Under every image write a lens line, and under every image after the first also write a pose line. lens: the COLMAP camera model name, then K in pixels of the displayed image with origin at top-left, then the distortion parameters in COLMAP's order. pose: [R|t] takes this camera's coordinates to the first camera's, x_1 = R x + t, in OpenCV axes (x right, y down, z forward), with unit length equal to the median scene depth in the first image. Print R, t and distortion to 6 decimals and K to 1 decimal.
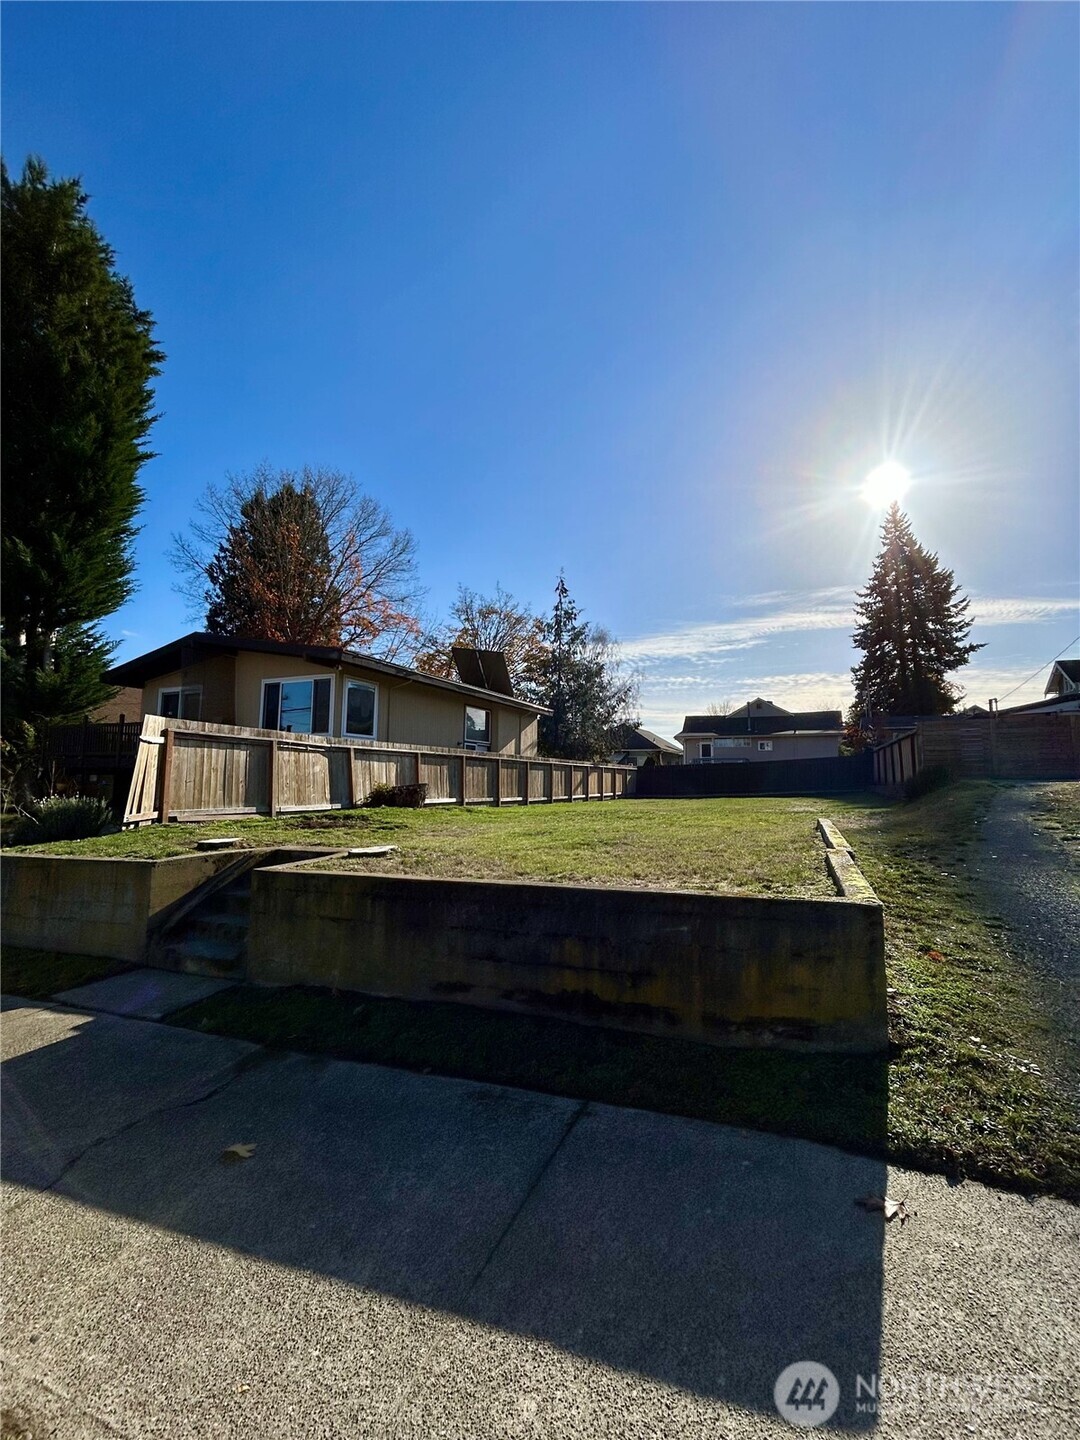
lens RADIAL K [[583.4, 0, 538.0], [0, 583.4, 723.6], [0, 0, 1]] dist [-0.001472, 0.001084]
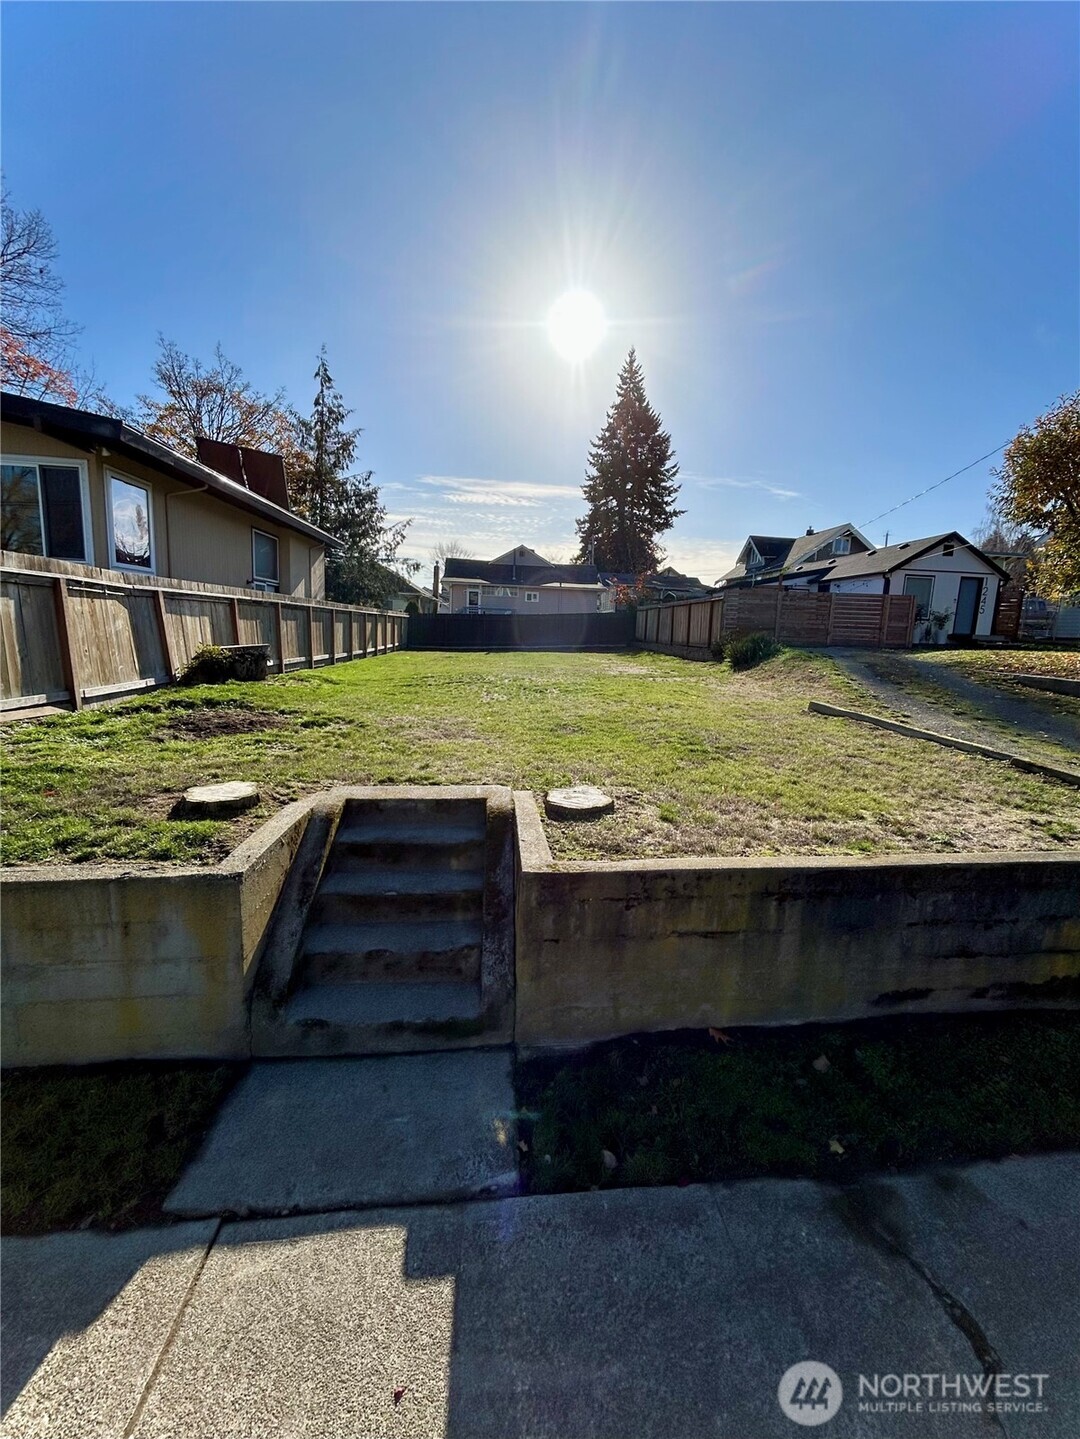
lens RADIAL K [[611.2, 0, 540.1], [0, 611.2, 721.0], [0, 0, 1]] dist [-0.000359, -0.000334]
pose [[0.878768, -0.045453, 0.475080, -0.113350], [-0.078077, 0.968350, 0.237068, -0.005028], [-0.470819, -0.245421, 0.847407, 0.079678]]
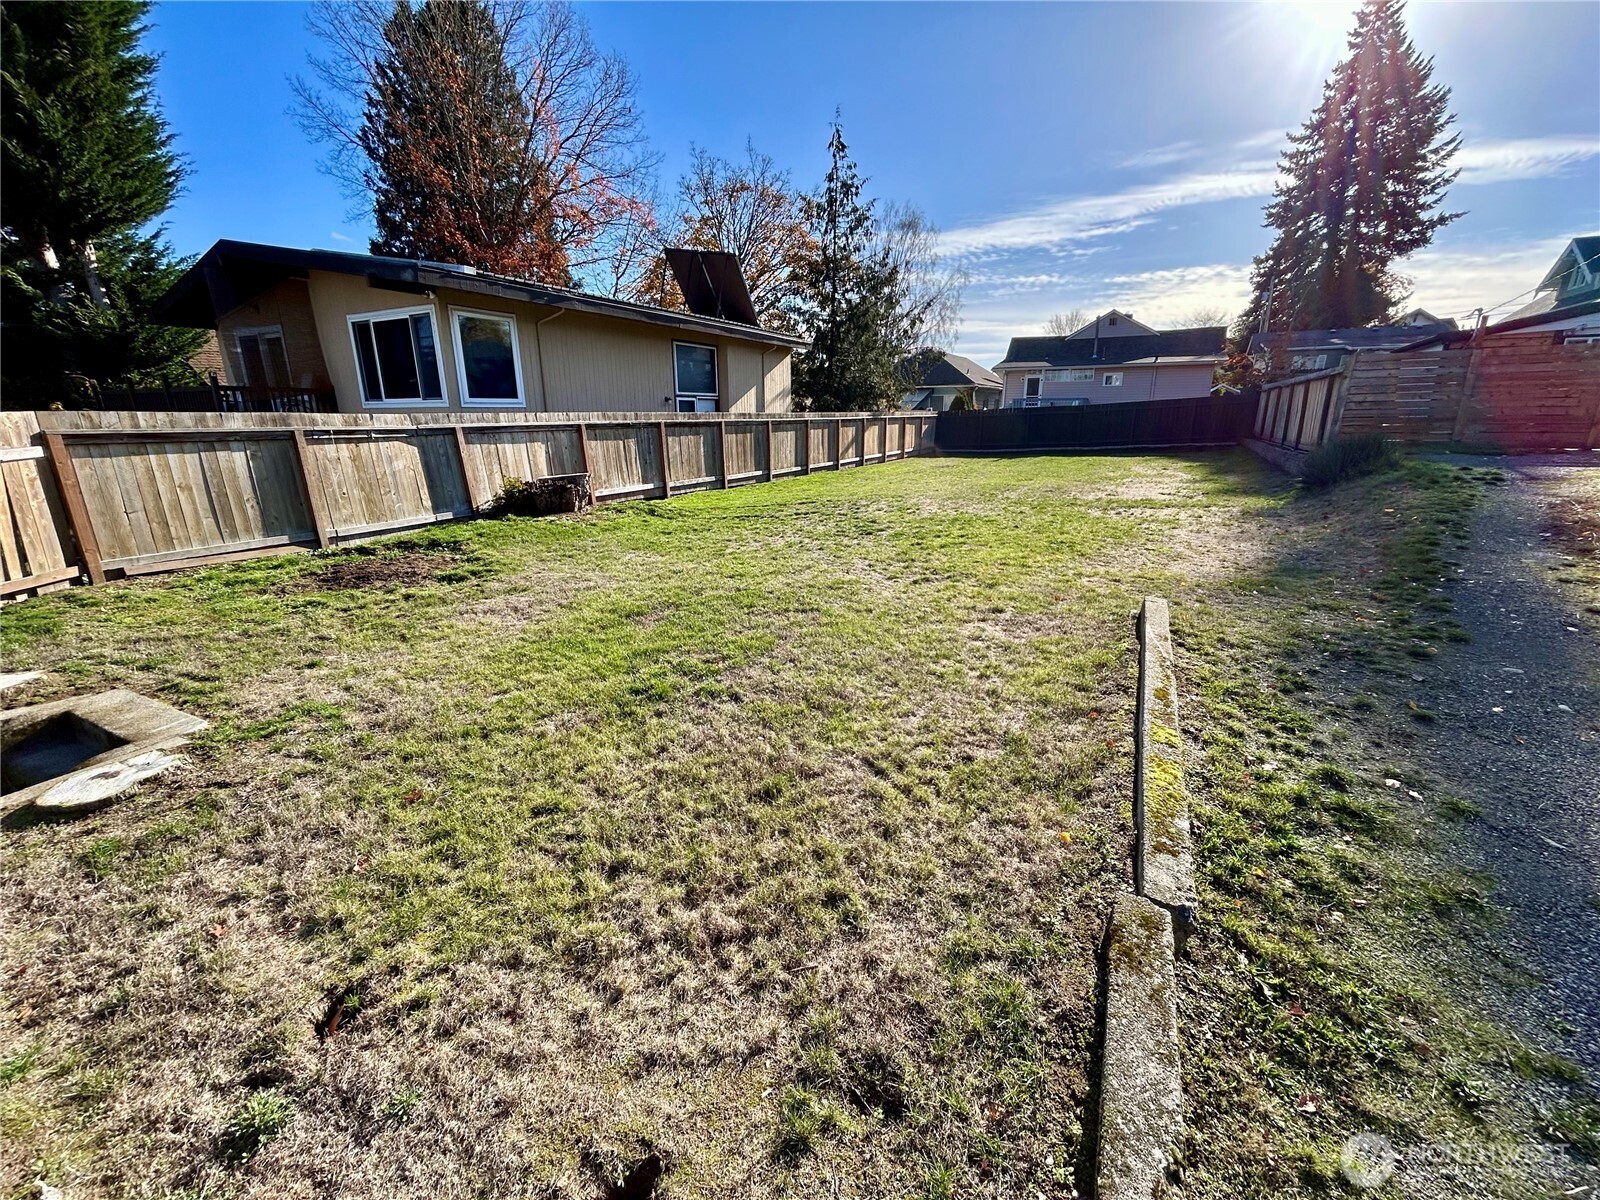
lens RADIAL K [[648.2, 0, 796.9], [0, 648.2, 595.8], [0, 0, 1]] dist [-0.001472, 0.001084]
pose [[0.997345, 0.004408, -0.072683, 0.051400], [0.022293, 0.931747, 0.362423, -0.016267], [0.069320, -0.363081, 0.929175, 0.107549]]
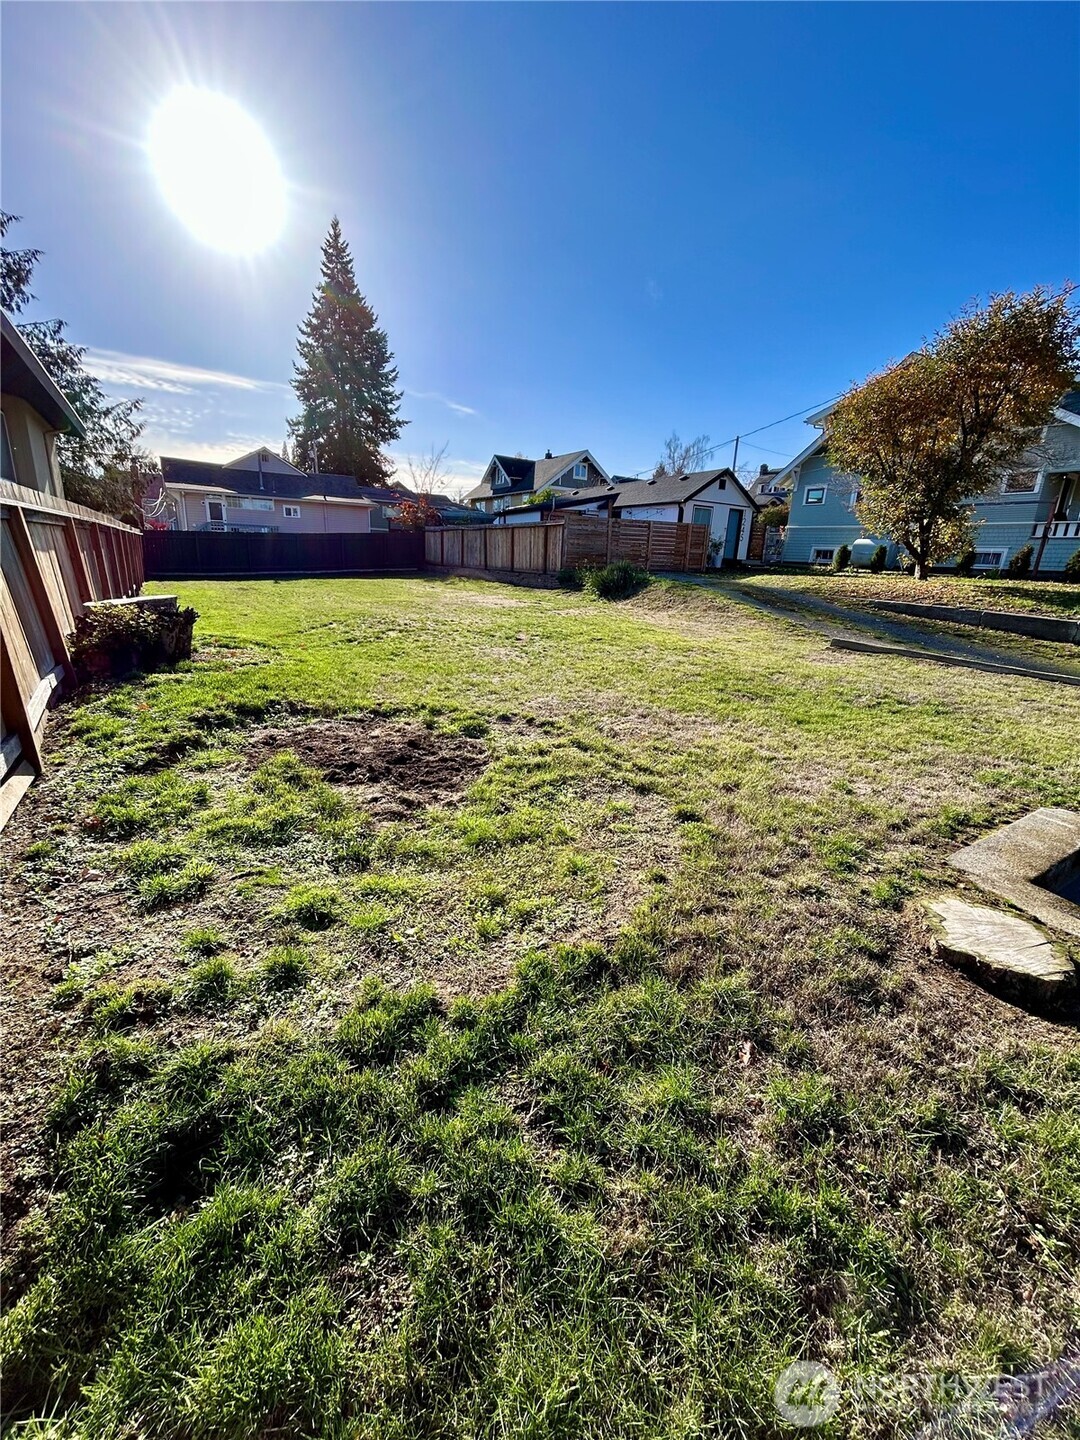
lens RADIAL K [[583.4, 0, 535.4], [0, 583.4, 724.2], [0, 0, 1]] dist [-0.001472, 0.001084]
pose [[0.563364, -0.212881, 0.798313, -0.182492], [-0.117298, 0.935841, 0.332331, 0.004257], [-0.817840, -0.280864, 0.502248, 0.219751]]
